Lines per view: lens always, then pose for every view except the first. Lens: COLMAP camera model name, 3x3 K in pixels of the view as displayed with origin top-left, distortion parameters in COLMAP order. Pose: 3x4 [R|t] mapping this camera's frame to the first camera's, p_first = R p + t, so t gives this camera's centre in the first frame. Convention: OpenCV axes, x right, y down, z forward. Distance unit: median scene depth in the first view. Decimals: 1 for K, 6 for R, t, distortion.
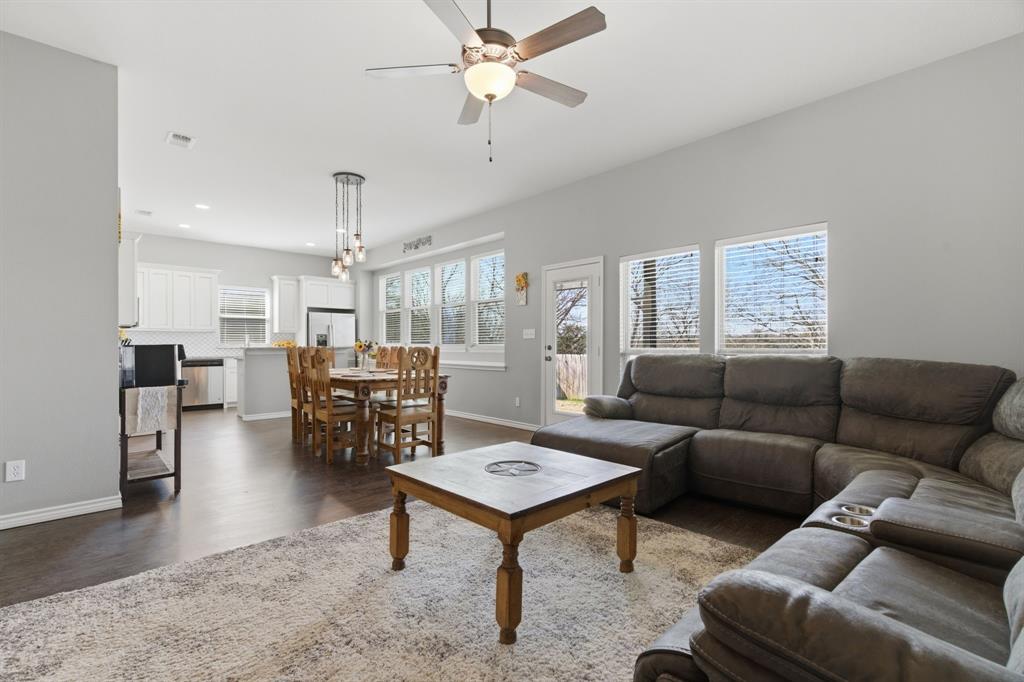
lens RADIAL K [[459.5, 0, 510.6], [0, 459.5, 345.1], [0, 0, 1]] dist [-0.000120, -0.000483]
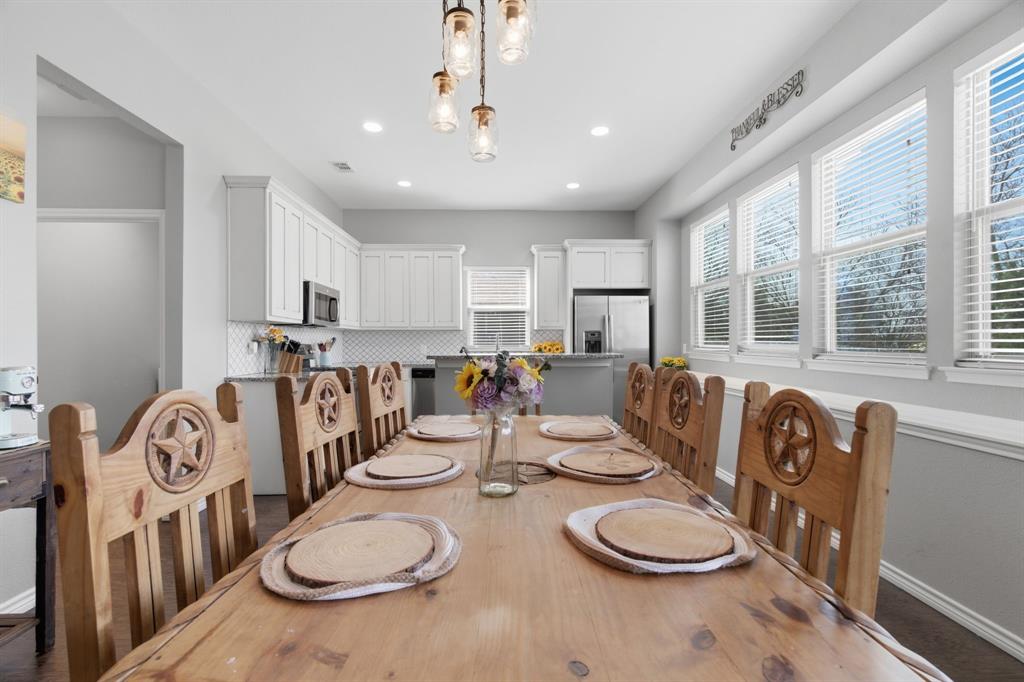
lens RADIAL K [[459.5, 0, 510.6], [0, 459.5, 345.1], [0, 0, 1]] dist [-0.000120, -0.000483]
pose [[0.752400, 0.004590, -0.658691, -0.097172], [-0.000244, 0.999978, 0.006690, -0.009702], [0.658707, -0.004873, 0.752384, 0.515416]]
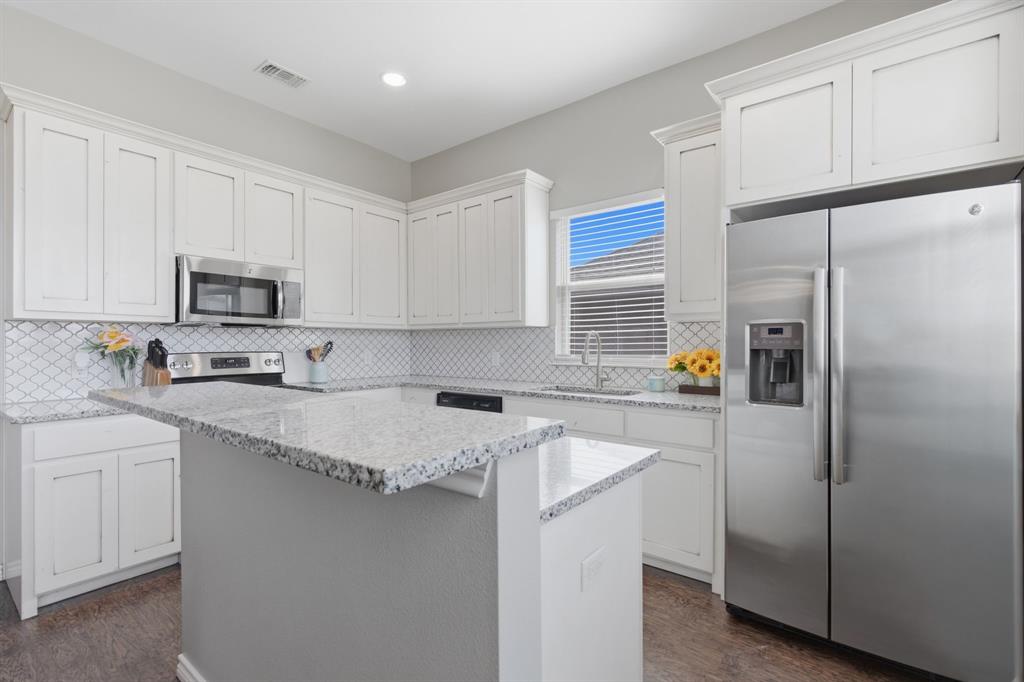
lens RADIAL K [[459.5, 0, 510.6], [0, 459.5, 345.1], [0, 0, 1]] dist [-0.000120, -0.000483]
pose [[0.157709, 0.009500, -0.987440, -0.247818], [0.002780, 0.999945, 0.010064, -0.016643], [0.987482, -0.004332, 0.157674, 0.945866]]
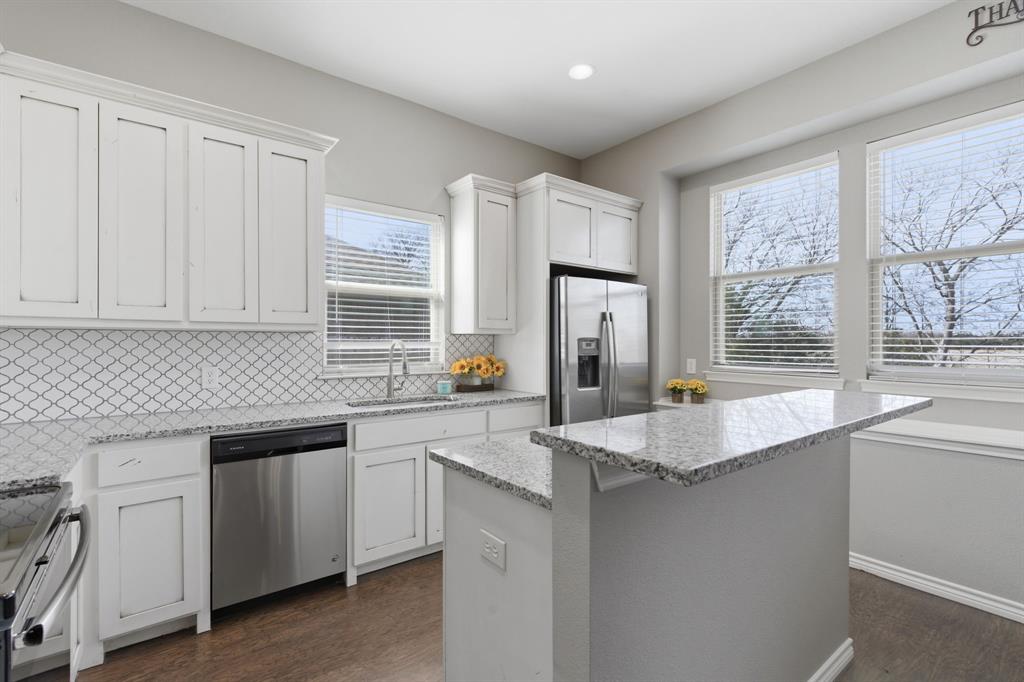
lens RADIAL K [[459.5, 0, 510.6], [0, 459.5, 345.1], [0, 0, 1]] dist [-0.000120, -0.000483]
pose [[0.995342, 0.003527, -0.096347, -0.489400], [-0.003391, 0.999993, 0.001577, -0.020962], [0.096352, -0.001242, 0.995347, 0.710889]]
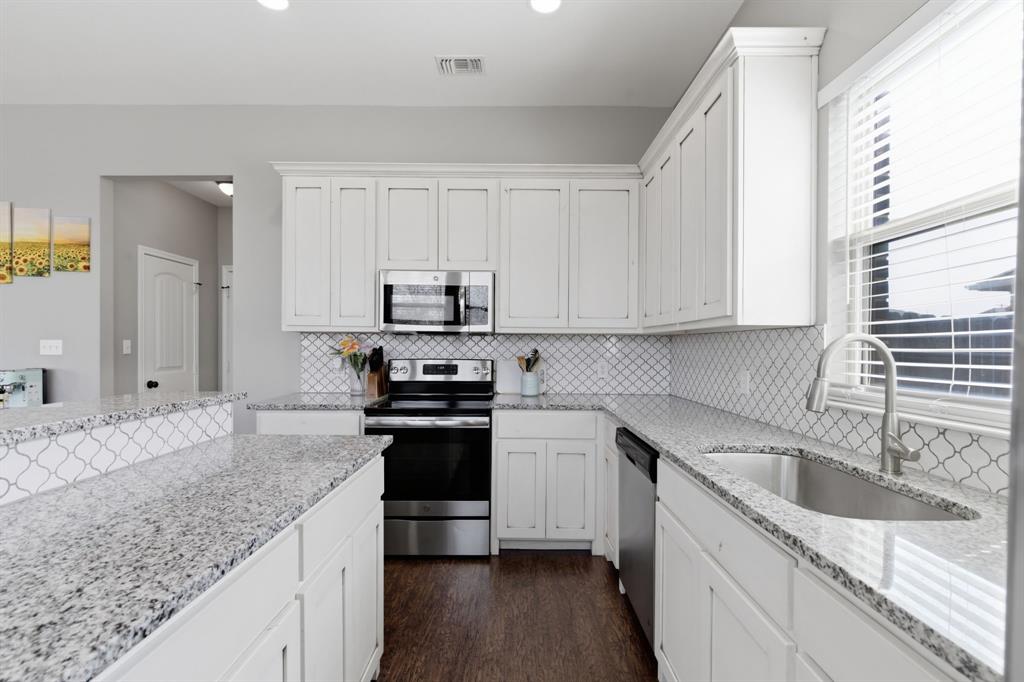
lens RADIAL K [[467.4, 0, 512.8], [0, 467.4, 349.0], [0, 0, 1]] dist [0.001170, -0.000536]
pose [[-0.683502, 0.005447, -0.729928, -0.416236], [-0.002030, 0.999954, 0.009363, -0.020203], [0.729946, 0.007882, -0.683459, 1.098820]]
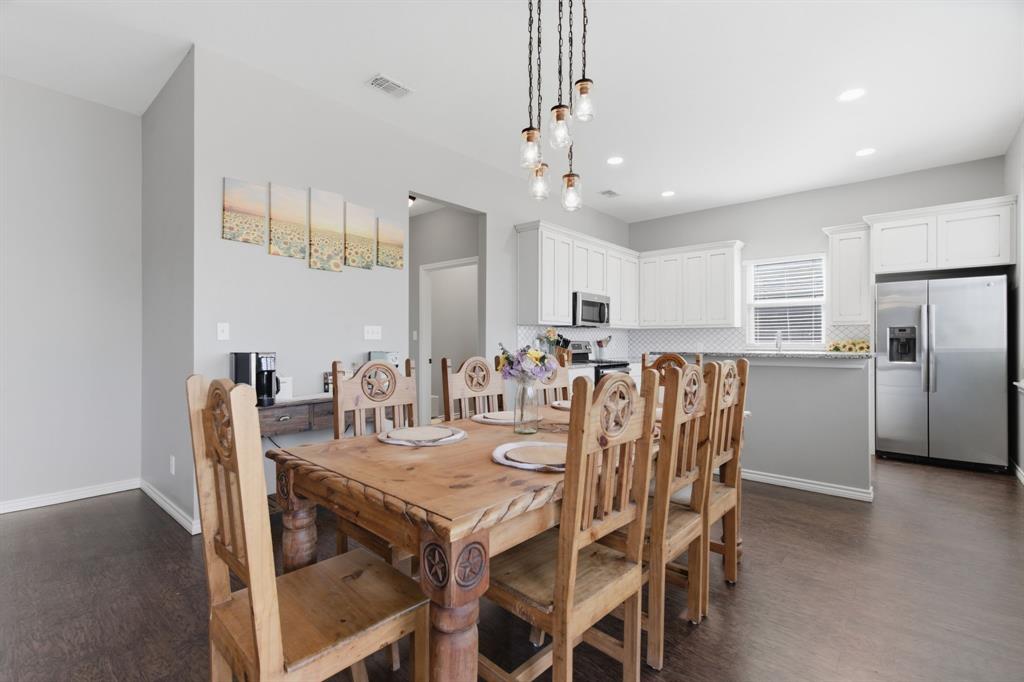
lens RADIAL K [[461.2, 0, 508.4], [0, 461.2, 341.3], [0, 0, 1]] dist [-0.001022, -0.000831]
pose [[0.100628, 0.004469, -0.994914, 0.042052], [-0.000424, 0.999990, 0.004449, -0.010164], [0.994924, -0.000026, 0.100629, 0.592440]]
